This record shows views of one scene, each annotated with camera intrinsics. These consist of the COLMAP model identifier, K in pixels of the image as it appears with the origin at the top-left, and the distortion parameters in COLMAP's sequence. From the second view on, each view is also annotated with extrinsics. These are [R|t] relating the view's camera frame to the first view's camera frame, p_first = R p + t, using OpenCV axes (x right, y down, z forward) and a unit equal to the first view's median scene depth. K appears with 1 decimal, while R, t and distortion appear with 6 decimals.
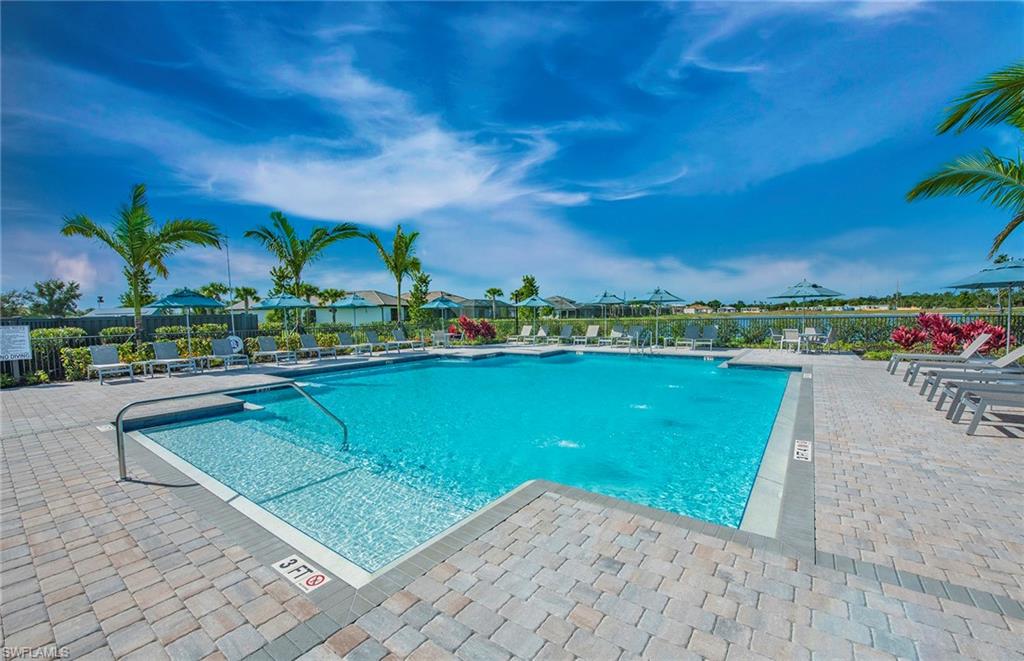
lens RADIAL K [[409.5, 0, 512.0], [0, 409.5, 330.5], [0, 0, 1]] dist [0.000786, 0.000005]
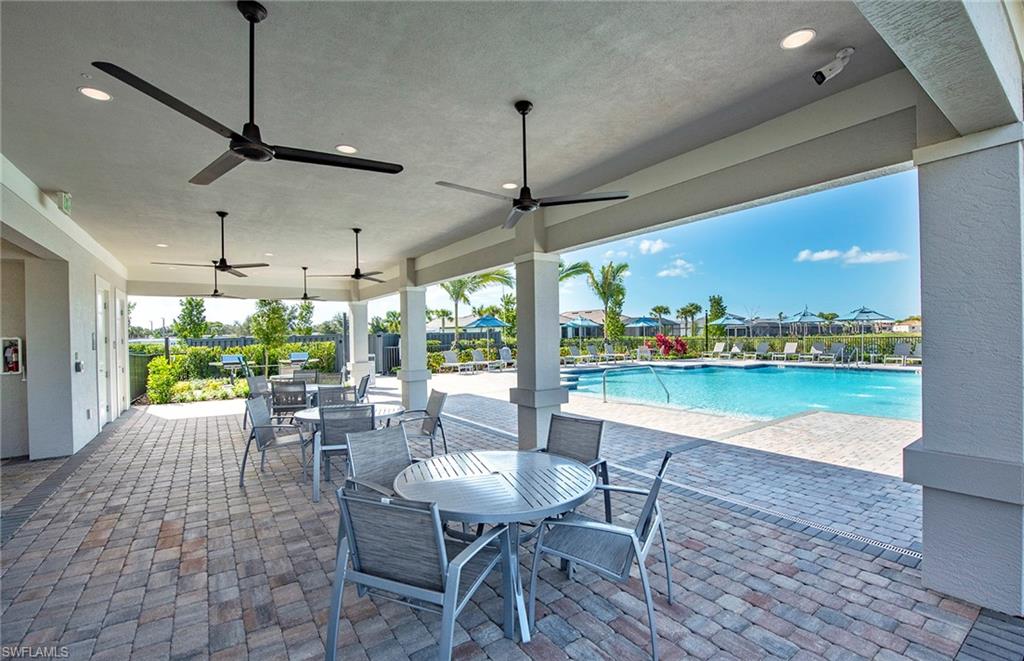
lens RADIAL K [[440.2, 0, 512.6], [0, 440.2, 337.9], [0, 0, 1]] dist [-0.000648, -0.000179]
pose [[0.950676, 0.005448, -0.310139, -0.141498], [-0.013869, 0.999592, -0.024952, 0.014070], [0.309876, 0.028022, 0.950364, -0.333688]]
